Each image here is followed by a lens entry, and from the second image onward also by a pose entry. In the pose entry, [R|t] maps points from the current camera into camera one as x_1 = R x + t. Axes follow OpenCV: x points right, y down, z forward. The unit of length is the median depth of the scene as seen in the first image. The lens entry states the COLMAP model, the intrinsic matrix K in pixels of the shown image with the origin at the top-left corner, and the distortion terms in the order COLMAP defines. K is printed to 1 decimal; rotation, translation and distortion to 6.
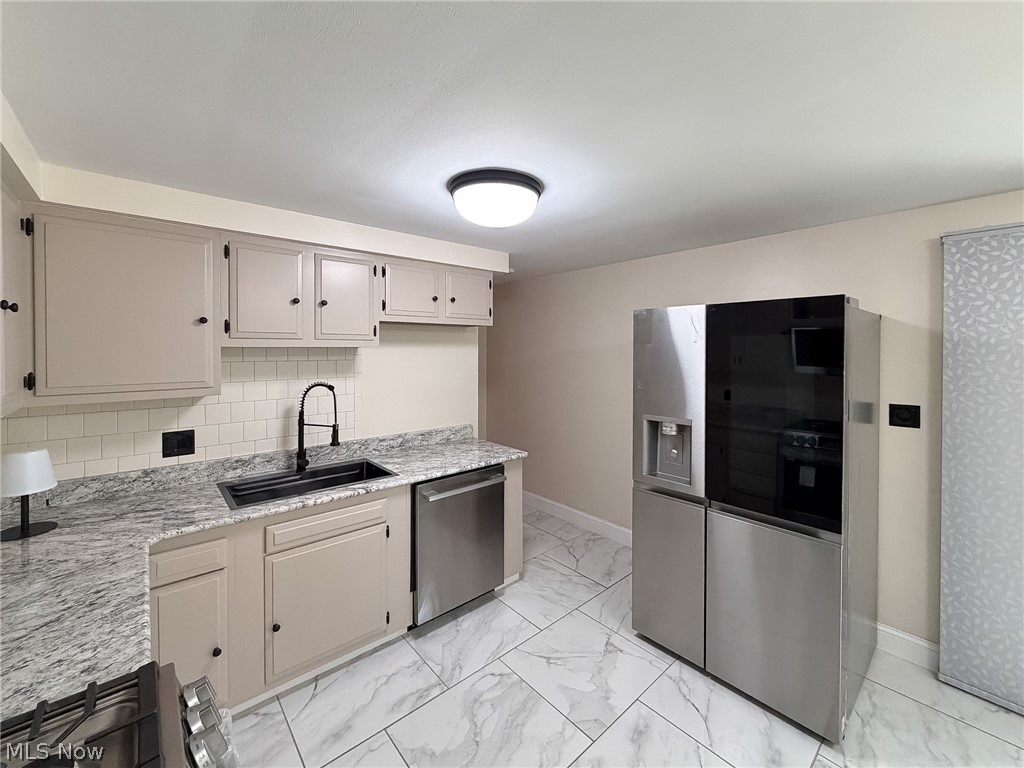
lens RADIAL K [[421.9, 0, 526.5], [0, 421.9, 353.9], [0, 0, 1]] dist [0.000948, 0.001158]
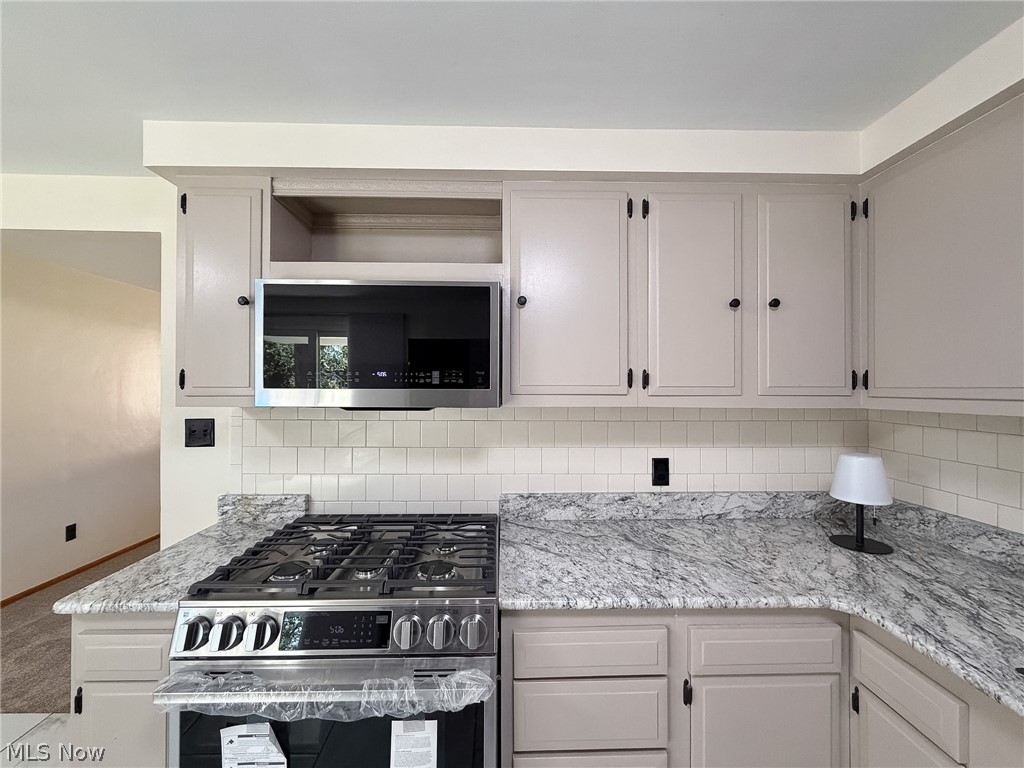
lens RADIAL K [[421.9, 0, 514.2], [0, 421.9, 382.4], [0, 0, 1]] dist [0.000948, 0.001158]
pose [[-0.646231, -0.015827, -0.762977, -0.000096], [-0.018711, 0.999813, -0.004892, 0.063851], [0.762912, 0.011115, -0.646407, 0.729683]]
